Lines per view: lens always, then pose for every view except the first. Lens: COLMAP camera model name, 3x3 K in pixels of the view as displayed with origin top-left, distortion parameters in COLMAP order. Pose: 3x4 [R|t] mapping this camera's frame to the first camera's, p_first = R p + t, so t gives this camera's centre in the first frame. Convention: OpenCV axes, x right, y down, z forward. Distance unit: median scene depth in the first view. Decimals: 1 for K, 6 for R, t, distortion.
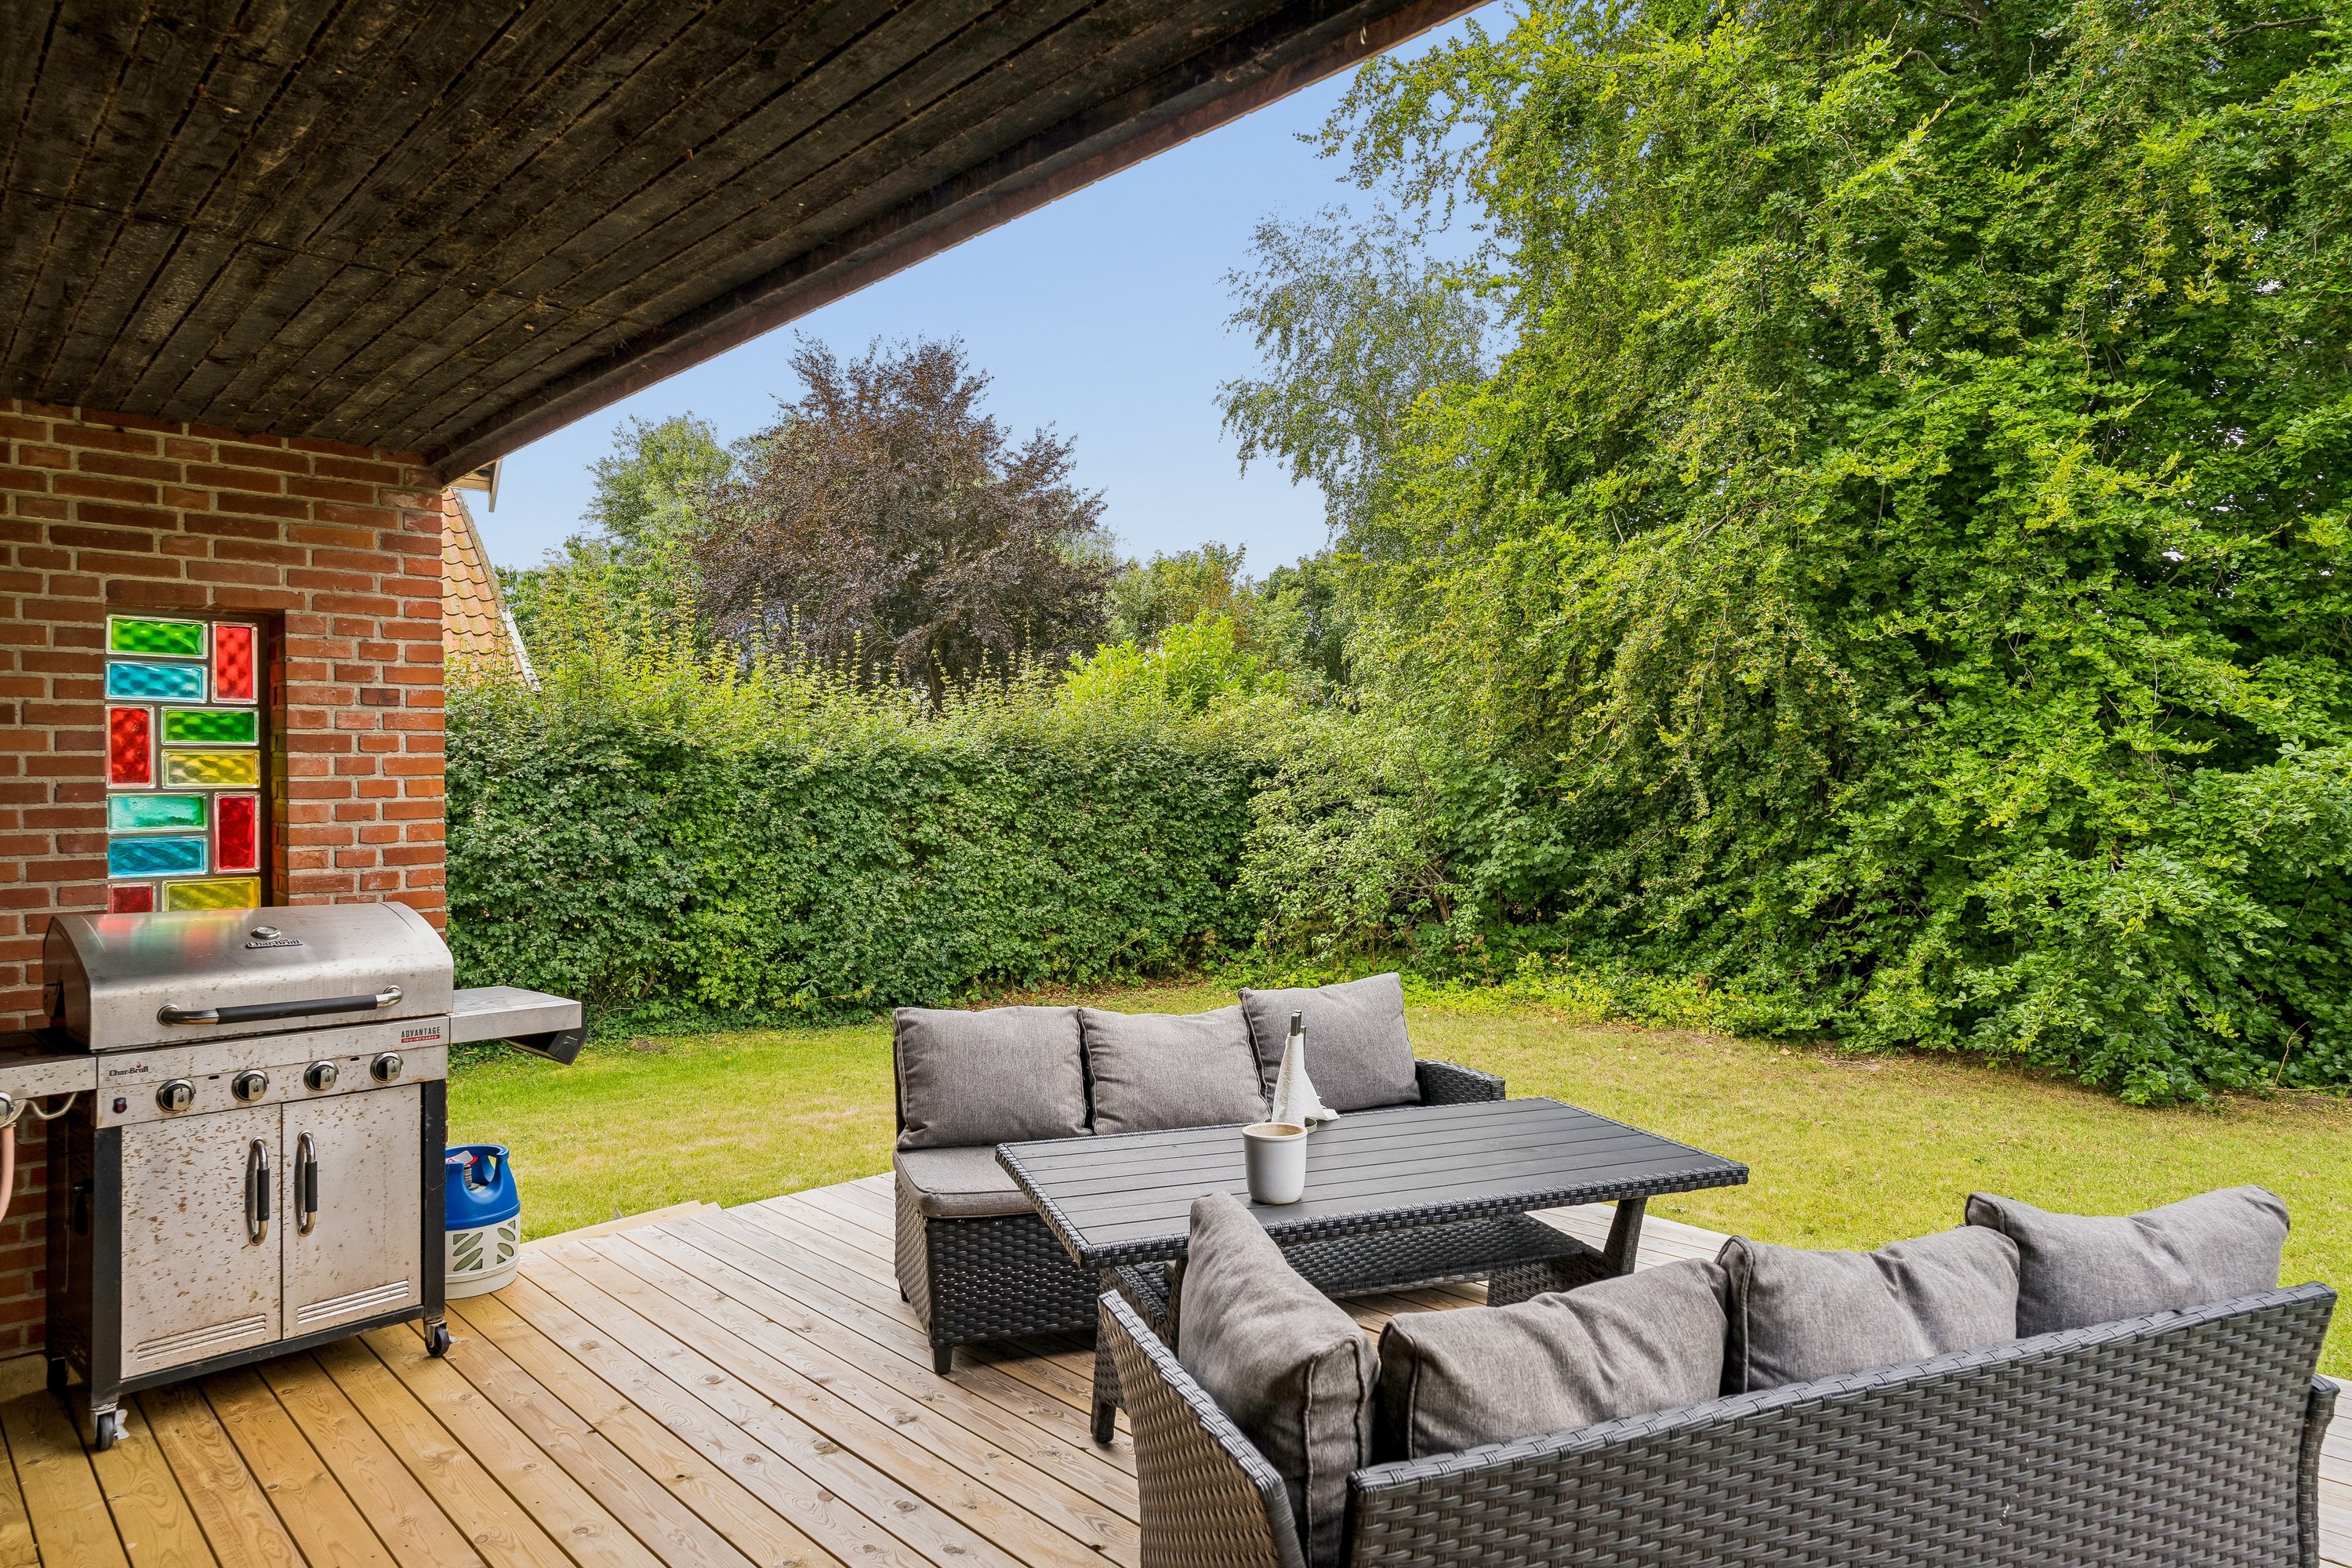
lens RADIAL K [[1463.0, 0, 1176.7], [0, 1463.0, 784.6], [0, 0, 1]] dist [-0.002919, -0.000591]
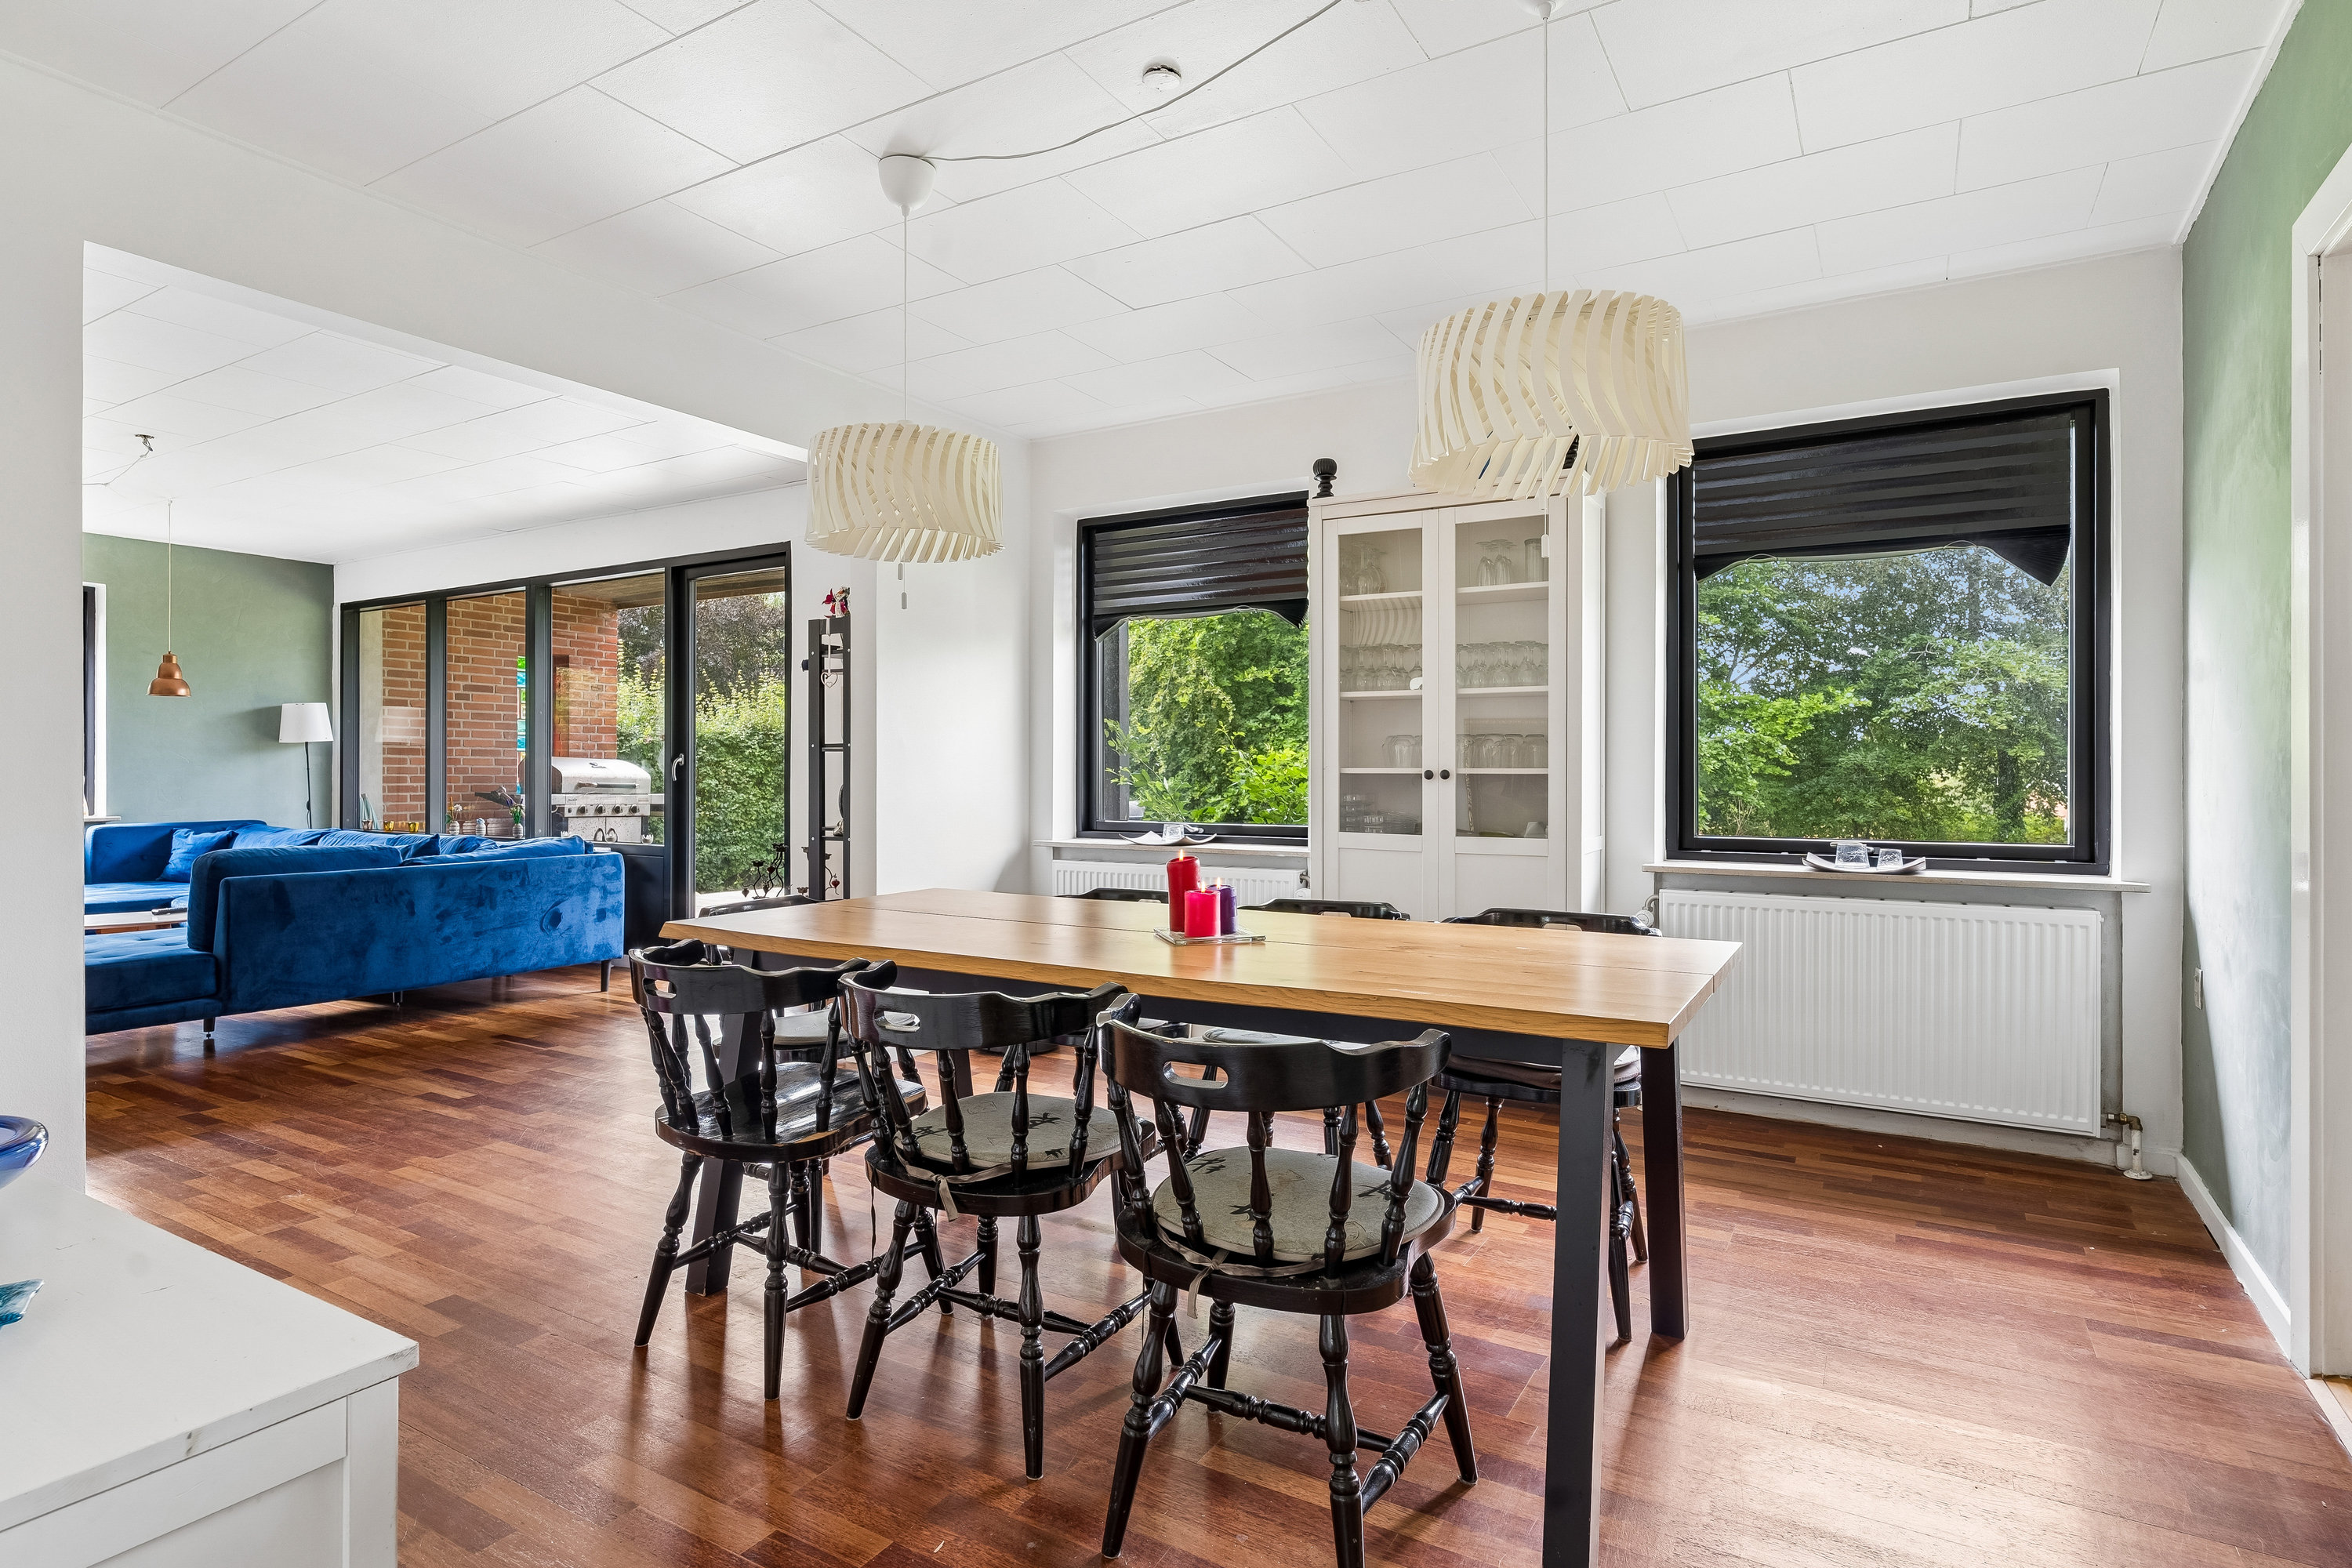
lens RADIAL K [[1257.5, 0, 1184.5], [0, 1257.5, 778.1], [0, 0, 1]] dist [0.002232, 0.000113]
pose [[0.963484, 0.006791, 0.267680, -0.042852], [-0.003829, 0.999926, -0.011585, 0.047334], [-0.267739, 0.010137, 0.963438, -0.557039]]
